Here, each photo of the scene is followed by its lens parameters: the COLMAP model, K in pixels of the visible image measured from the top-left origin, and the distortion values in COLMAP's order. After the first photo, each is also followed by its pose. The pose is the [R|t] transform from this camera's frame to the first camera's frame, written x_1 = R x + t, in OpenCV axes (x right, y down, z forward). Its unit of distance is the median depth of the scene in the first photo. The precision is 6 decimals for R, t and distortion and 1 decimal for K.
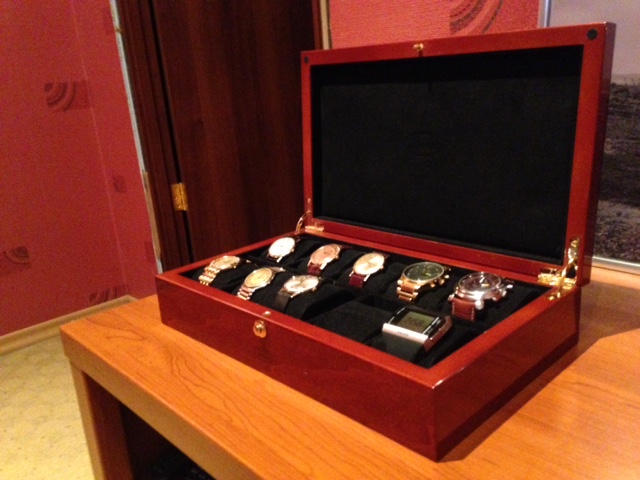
lens RADIAL K [[618.4, 0, 320.0], [0, 618.4, 240.0], [0, 0, 1]] dist [0.011147, -0.016901]
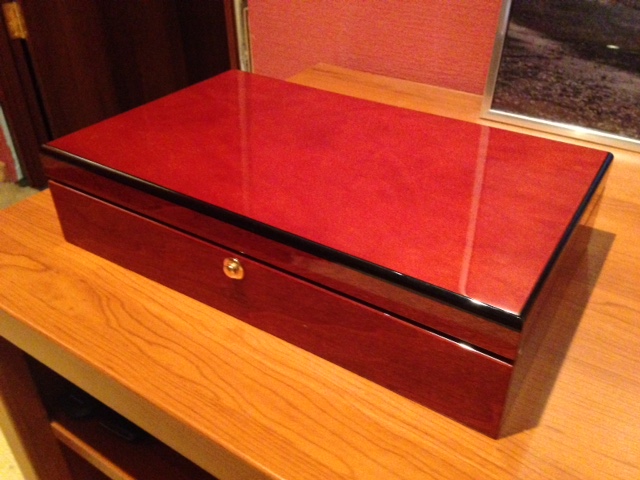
lens RADIAL K [[618.4, 0, 320.0], [0, 618.4, 240.0], [0, 0, 1]] dist [0.011147, -0.016901]
pose [[0.967465, -0.078263, 0.240596, -0.135892], [0.001176, 0.952333, 0.305057, -0.091929], [-0.253002, -0.294849, 0.921441, 0.228889]]
